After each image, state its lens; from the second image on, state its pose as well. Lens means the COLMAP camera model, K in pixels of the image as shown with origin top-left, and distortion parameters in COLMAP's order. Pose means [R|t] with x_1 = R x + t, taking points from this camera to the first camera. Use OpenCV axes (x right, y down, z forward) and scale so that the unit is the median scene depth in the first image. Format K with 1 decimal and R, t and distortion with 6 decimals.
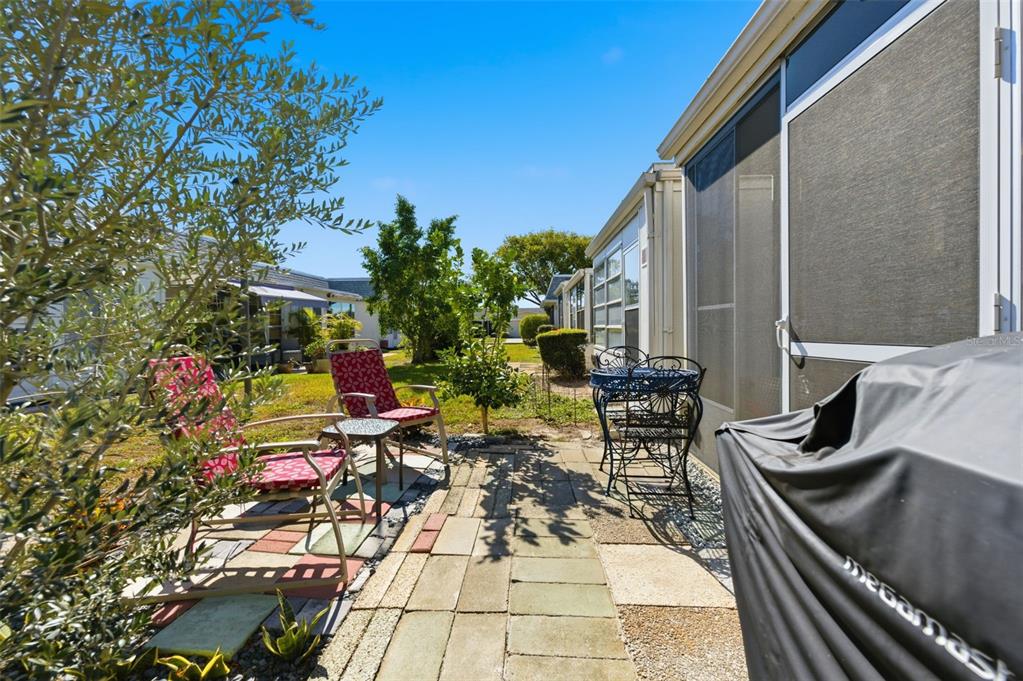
lens RADIAL K [[424.3, 0, 503.5], [0, 424.3, 336.1], [0, 0, 1]] dist [-0.002562, 0.003037]
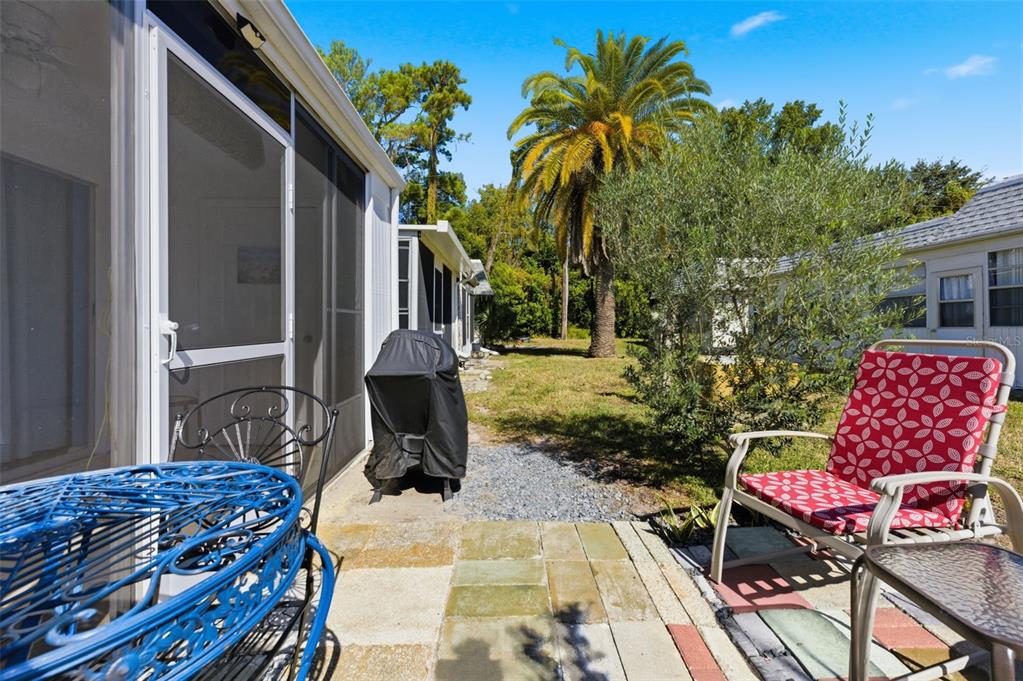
lens RADIAL K [[424.3, 0, 503.5], [0, 424.3, 336.1], [0, 0, 1]] dist [-0.002562, 0.003037]
pose [[-0.998997, 0.014955, -0.042199, 0.145753], [0.013862, 0.999564, 0.026078, -0.024573], [0.042571, 0.025467, -0.998769, 1.835779]]
